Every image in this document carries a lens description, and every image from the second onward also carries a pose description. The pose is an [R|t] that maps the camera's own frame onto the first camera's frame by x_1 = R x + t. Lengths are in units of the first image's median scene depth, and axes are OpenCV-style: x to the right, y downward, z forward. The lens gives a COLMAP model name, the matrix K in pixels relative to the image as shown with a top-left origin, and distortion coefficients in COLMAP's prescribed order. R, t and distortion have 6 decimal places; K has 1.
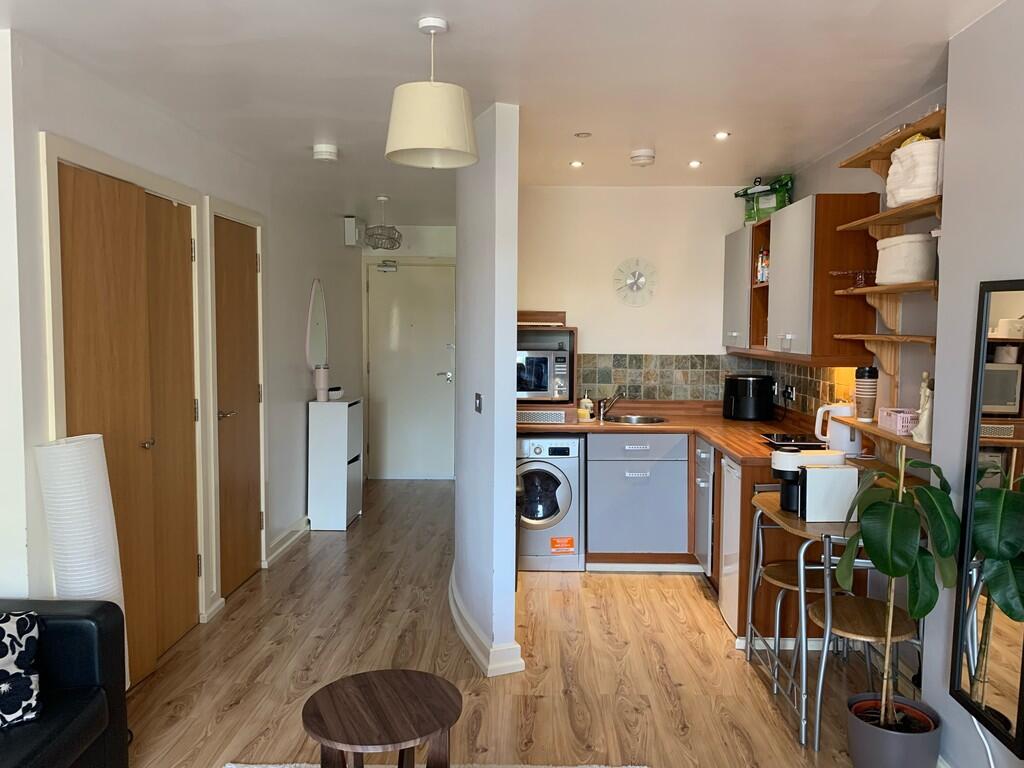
lens RADIAL K [[798.2, 0, 520.9], [0, 798.2, 375.3], [0, 0, 1]] dist [0.045293, -0.043110]
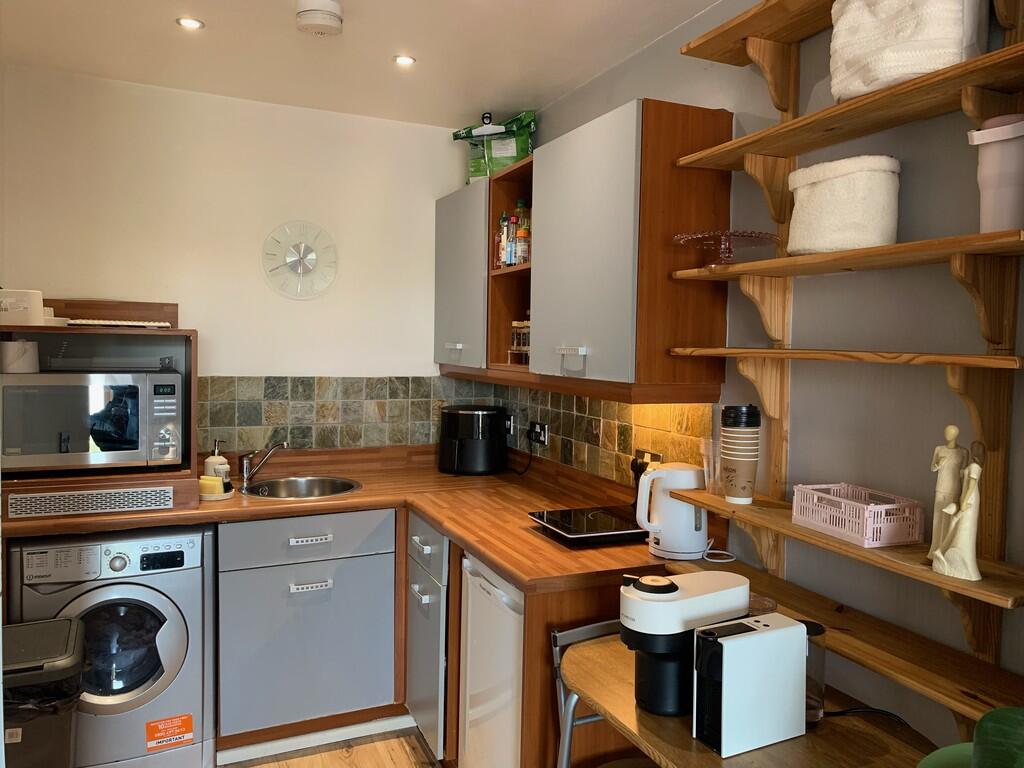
lens RADIAL K [[798.2, 0, 522.0], [0, 798.2, 373.3], [0, 0, 1]] dist [0.045293, -0.043110]
pose [[0.906102, -0.006307, 0.423013, 0.038396], [0.013478, 0.999812, -0.013962, -0.019573], [-0.422845, 0.018353, 0.906016, 0.398565]]
